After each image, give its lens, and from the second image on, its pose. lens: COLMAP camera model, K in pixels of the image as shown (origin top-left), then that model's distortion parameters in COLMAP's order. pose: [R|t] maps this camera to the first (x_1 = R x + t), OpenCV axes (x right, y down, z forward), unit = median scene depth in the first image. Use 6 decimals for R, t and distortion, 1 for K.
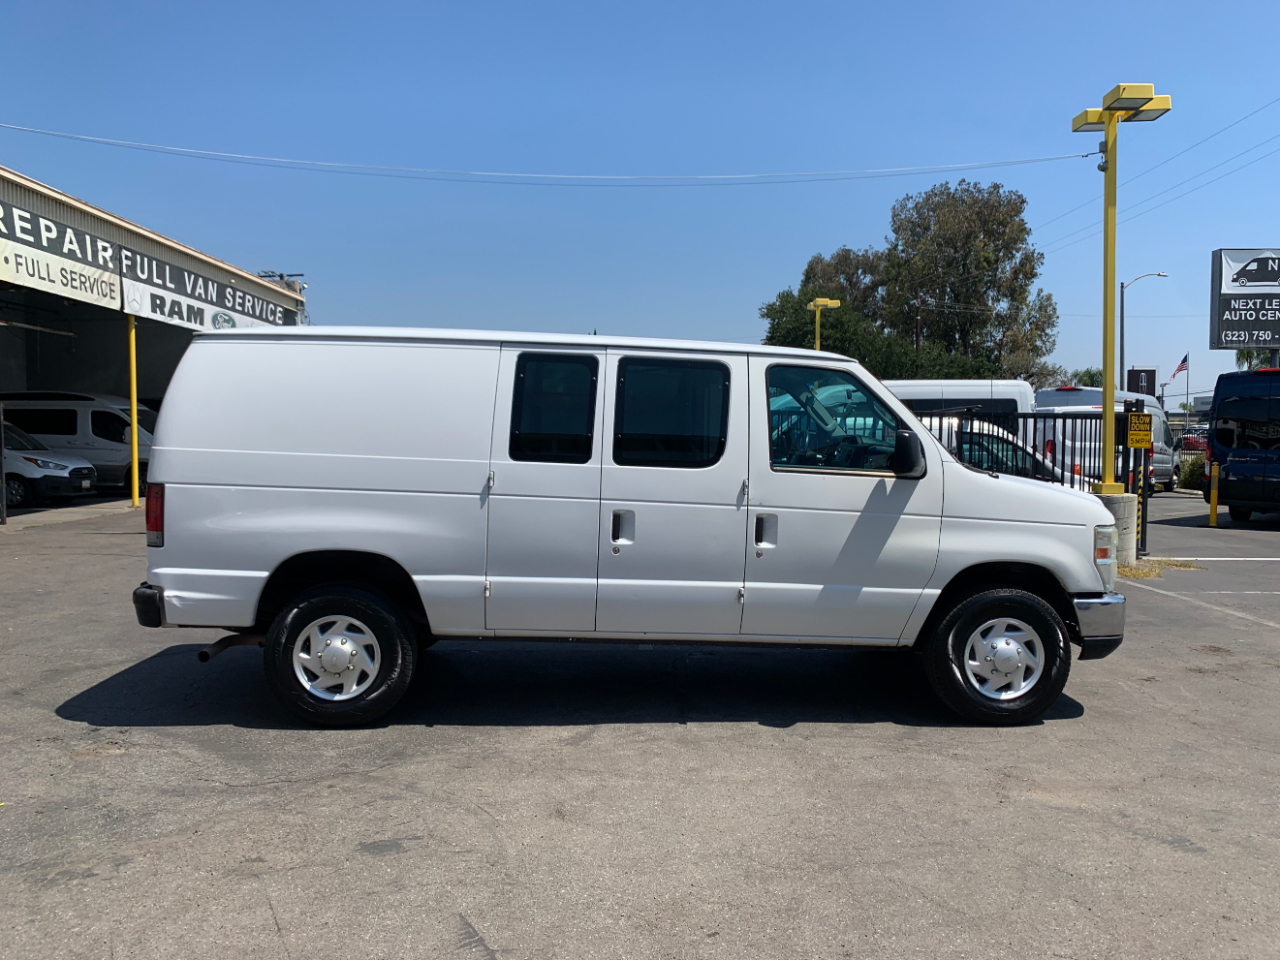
lens RADIAL K [[985.4, 0, 644.5], [0, 985.4, 482.5], [0, 0, 1]] dist [0.001579, -0.001687]
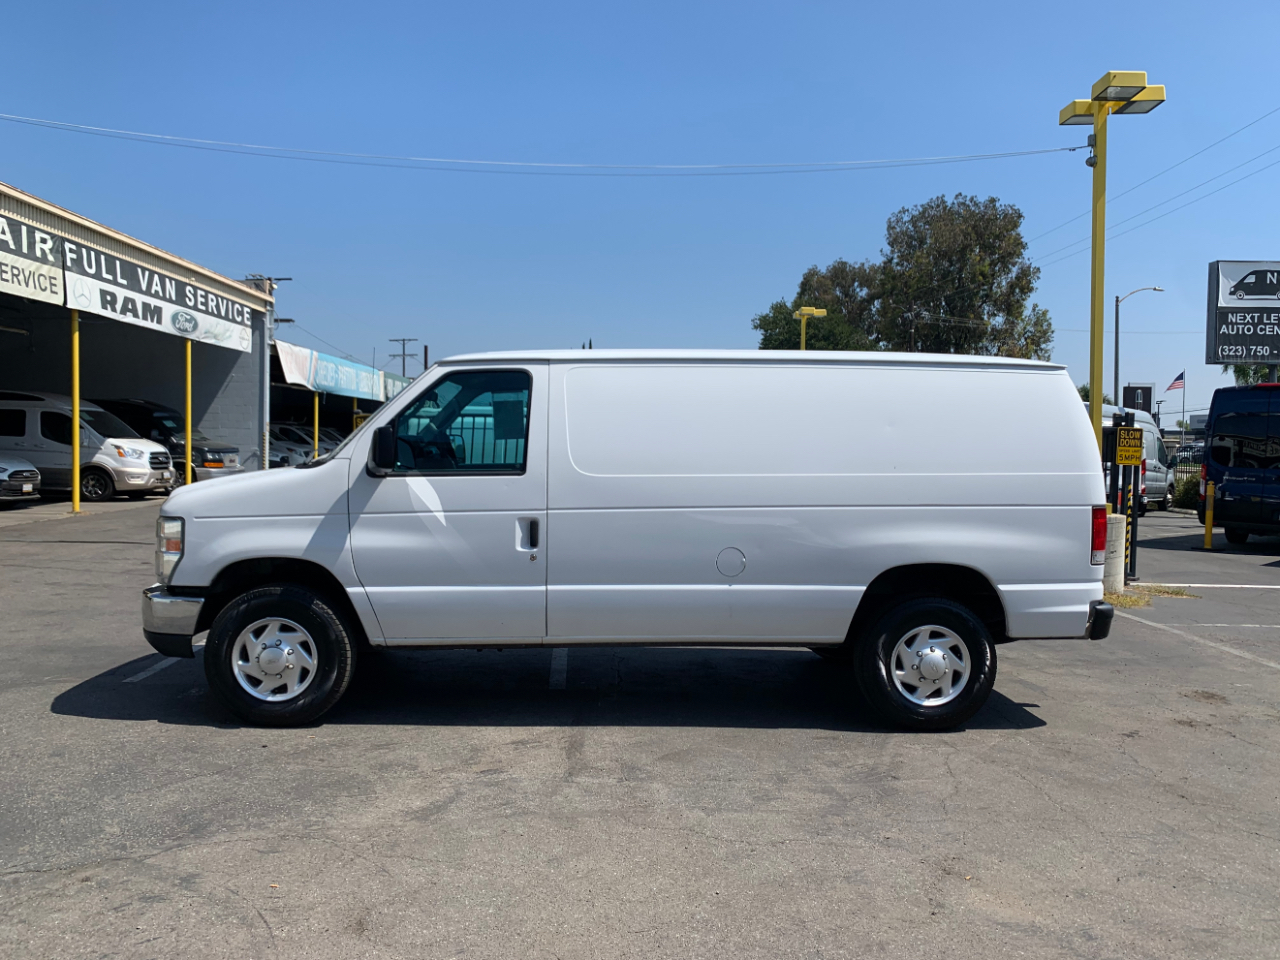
lens RADIAL K [[985.1, 0, 641.4], [0, 985.1, 480.3], [0, 0, 1]] dist [0.005402, -0.007824]
pose [[0.999905, 0.013774, 0.000899, 0.036133], [-0.013761, 0.999825, -0.012662, -0.002081], [-0.001073, 0.012648, 0.999919, 0.061652]]
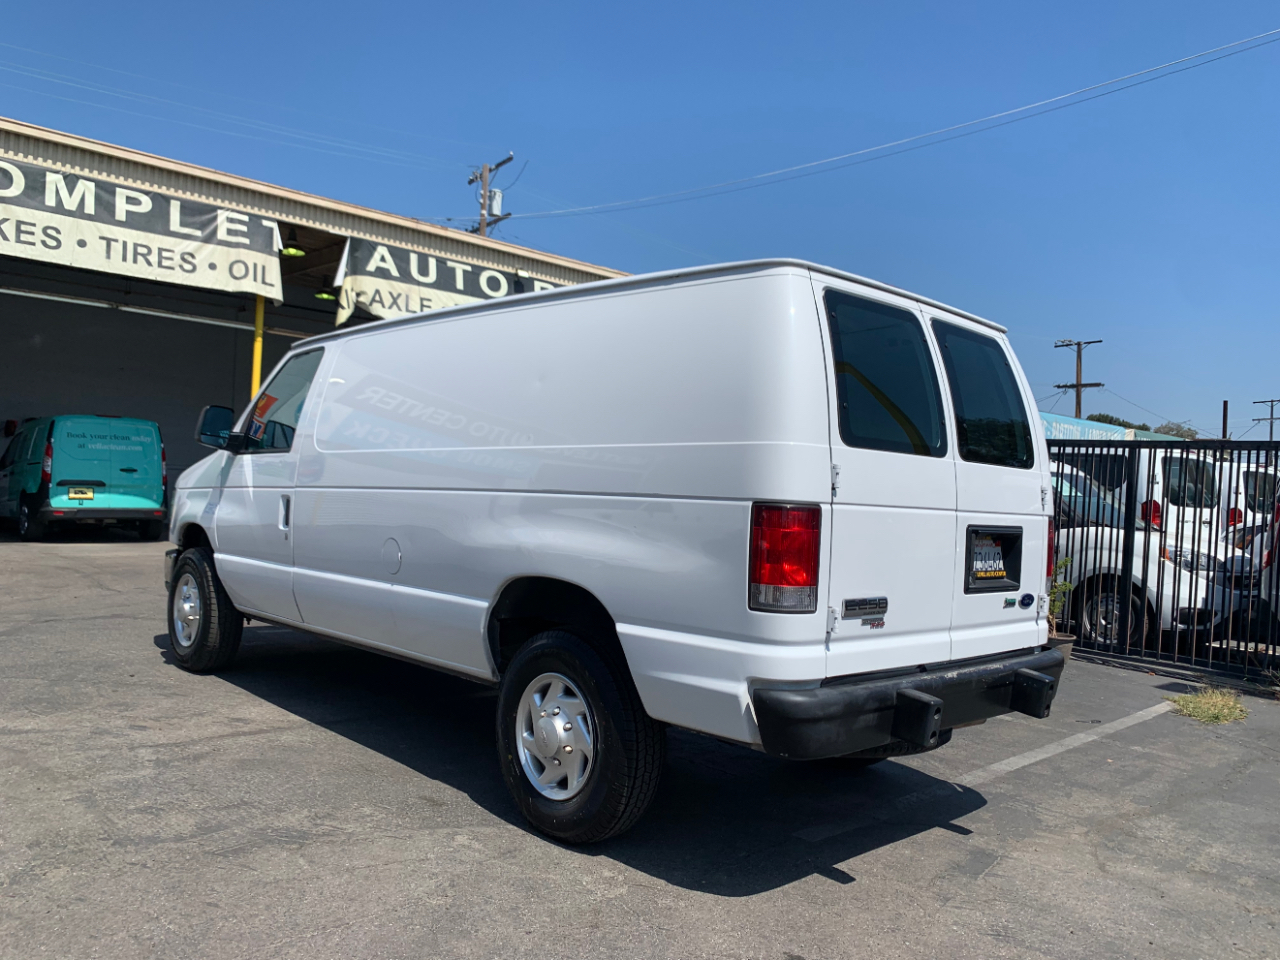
lens RADIAL K [[985.4, 0, 642.5], [0, 985.4, 474.2], [0, 0, 1]] dist [0.001099, 0.001061]
pose [[0.654276, 0.016318, -0.756080, 0.346304], [-0.083913, 0.995160, -0.051137, 0.007459], [0.751586, 0.096902, 0.652479, 0.285380]]
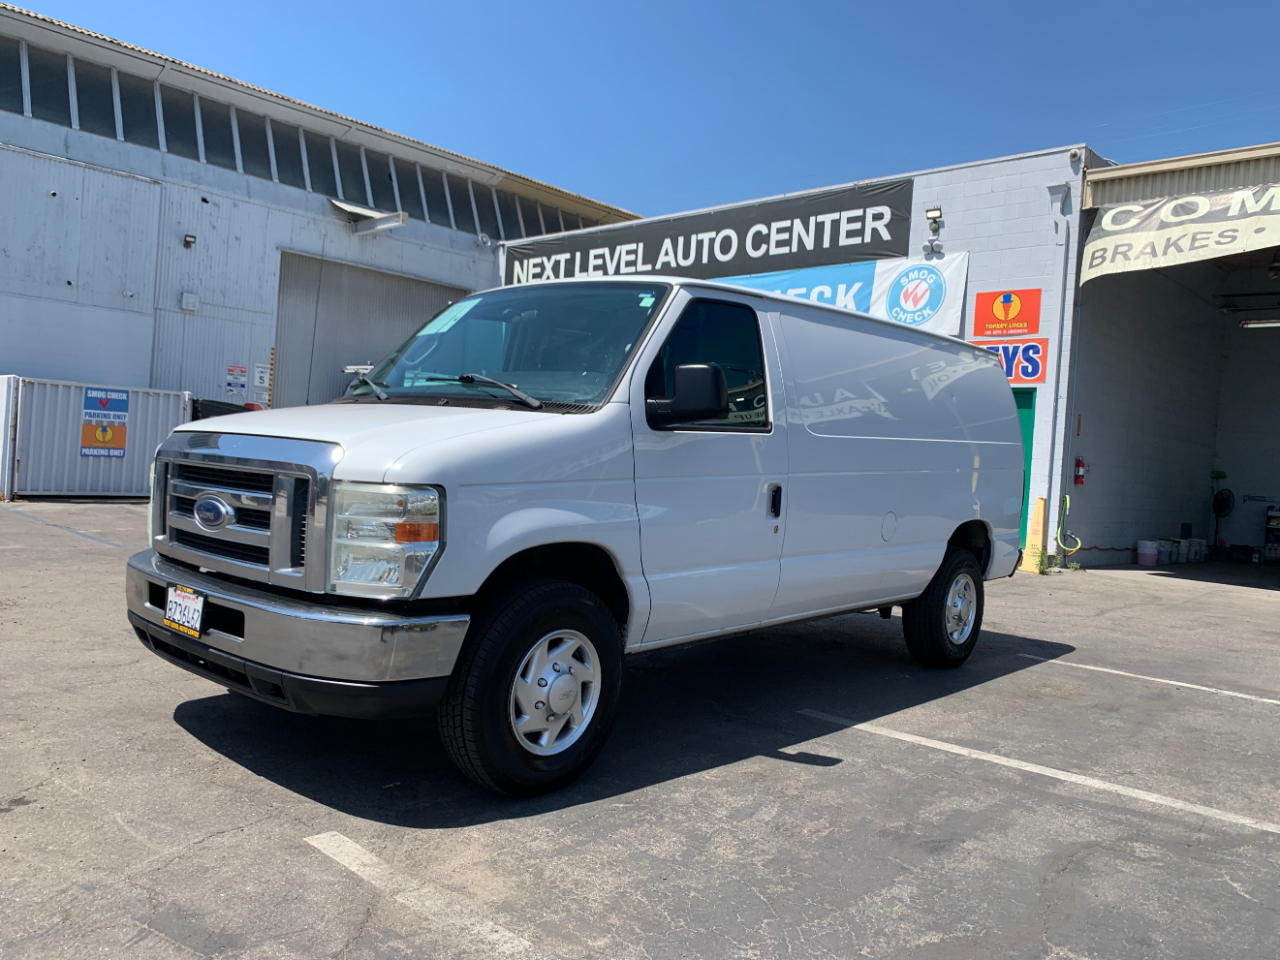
lens RADIAL K [[987.4, 0, 639.7], [0, 987.4, 474.4], [0, 0, 1]] dist [0.007346, -0.009857]
pose [[-0.710465, -0.040991, -0.702537, 0.282597], [-0.103317, 0.993560, 0.046512, -0.007240], [0.696107, 0.105629, -0.710125, 0.680397]]
